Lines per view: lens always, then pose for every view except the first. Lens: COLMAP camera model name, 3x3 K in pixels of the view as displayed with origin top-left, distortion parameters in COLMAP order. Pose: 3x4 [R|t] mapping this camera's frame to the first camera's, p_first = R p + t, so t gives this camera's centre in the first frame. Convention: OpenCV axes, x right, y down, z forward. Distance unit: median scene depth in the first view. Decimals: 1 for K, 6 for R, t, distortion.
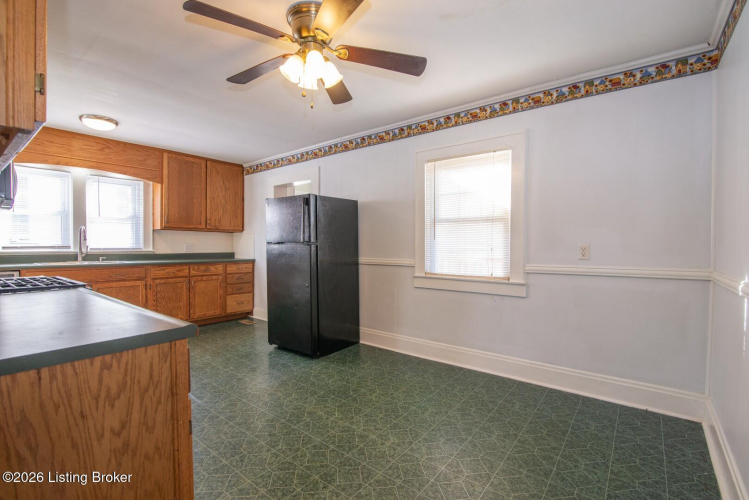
lens RADIAL K [[346.8, 0, 380.7], [0, 346.8, 249.8], [0, 0, 1]] dist [-0.018495, 0.000718]
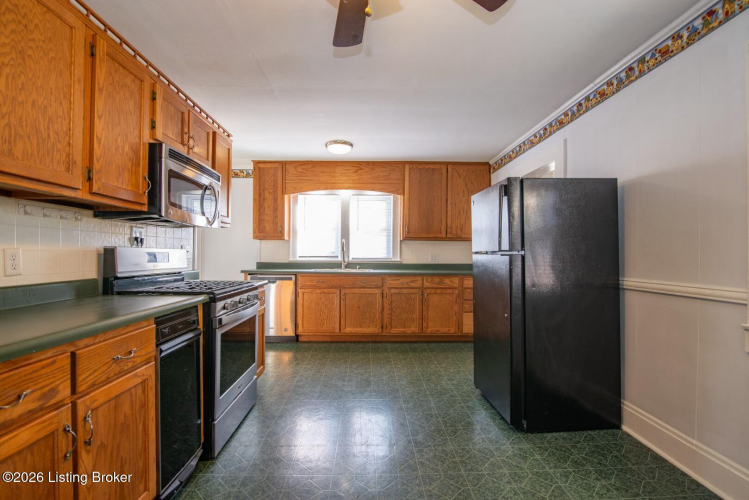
lens RADIAL K [[346.8, 0, 373.1], [0, 346.8, 251.8], [0, 0, 1]] dist [-0.018495, 0.000718]
pose [[0.621912, -0.006491, -0.783060, 0.118501], [-0.012522, 0.999755, -0.018232, -0.004371], [0.782987, 0.021144, 0.621679, 0.312177]]
